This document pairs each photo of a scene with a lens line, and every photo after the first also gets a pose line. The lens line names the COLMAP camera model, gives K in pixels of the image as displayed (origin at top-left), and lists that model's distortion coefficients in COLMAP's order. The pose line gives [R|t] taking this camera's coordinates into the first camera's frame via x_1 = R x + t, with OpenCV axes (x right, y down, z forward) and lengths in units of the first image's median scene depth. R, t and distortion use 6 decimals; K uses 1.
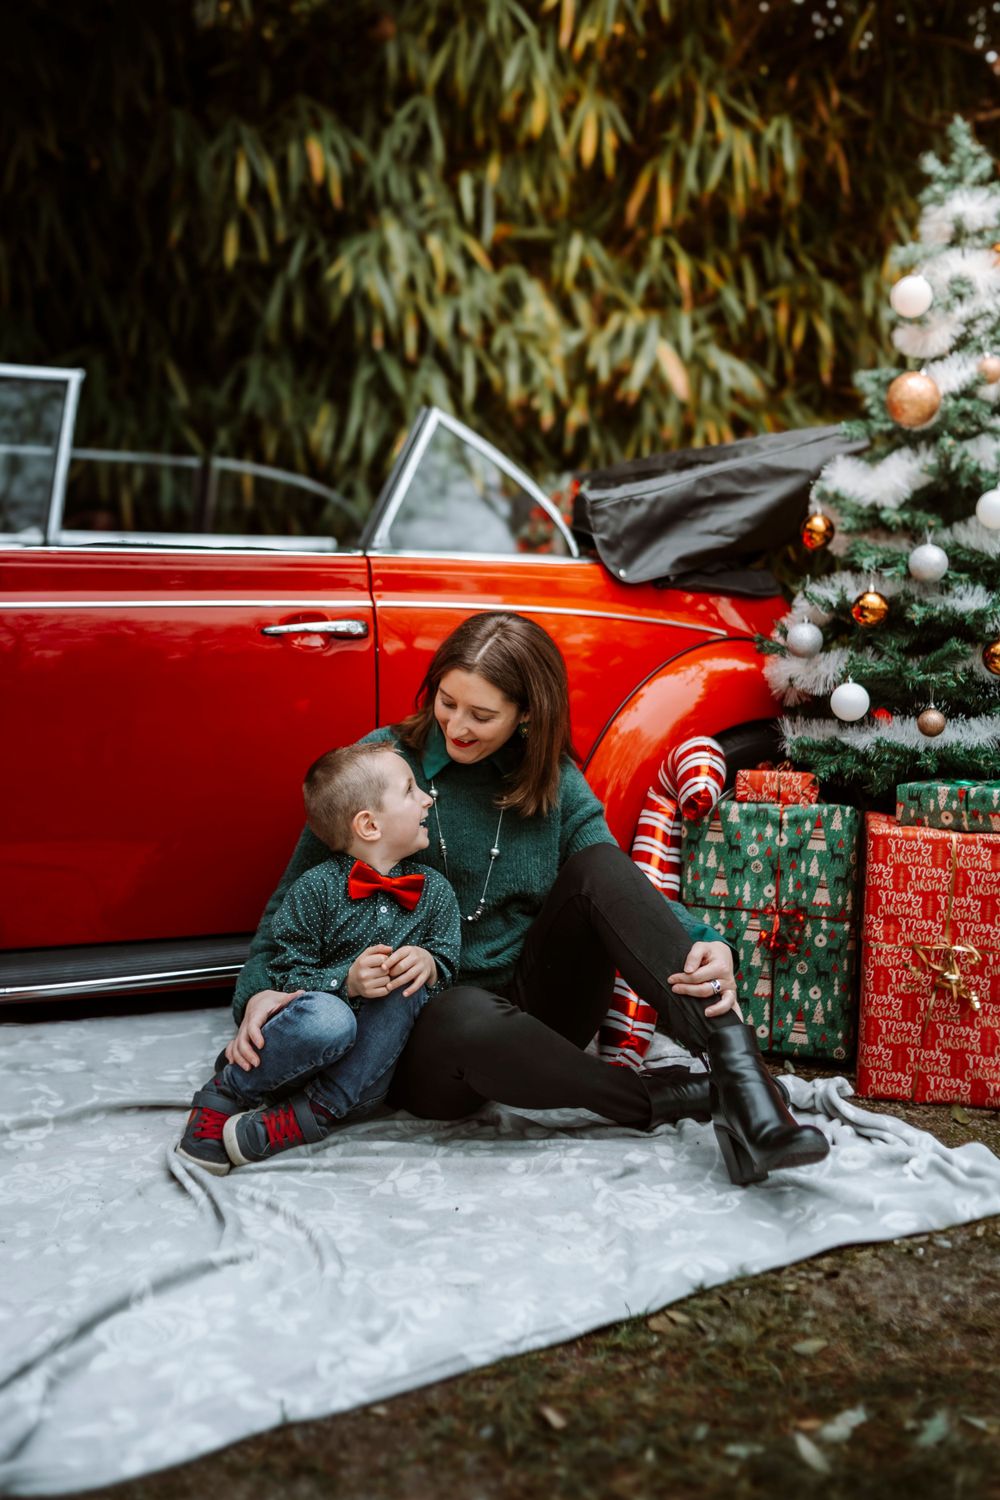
lens RADIAL K [[1462.1, 0, 499.2], [0, 1462.1, 740.0], [0, 0, 1]] dist [-0.011605, 0.039748]
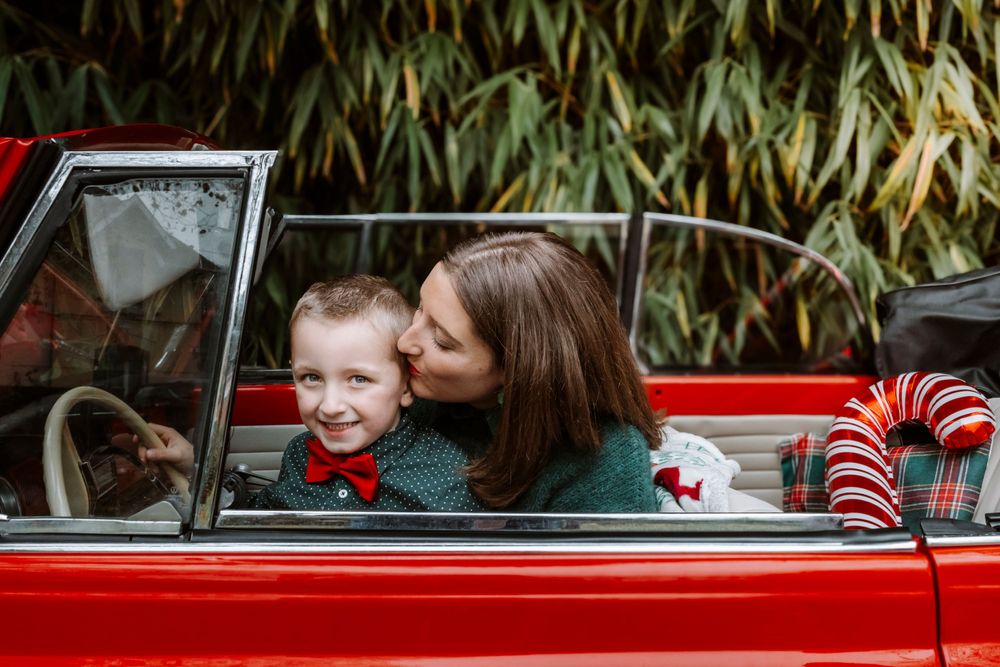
lens RADIAL K [[1034.9, 0, 500.0], [0, 1034.9, 333.5], [0, 0, 1]] dist [0.001735, 0.014268]
pose [[0.925445, 0.015989, -0.378544, -0.093656], [-0.013454, 0.999866, 0.009341, -0.189343], [0.378643, -0.003551, 0.925536, 0.693813]]
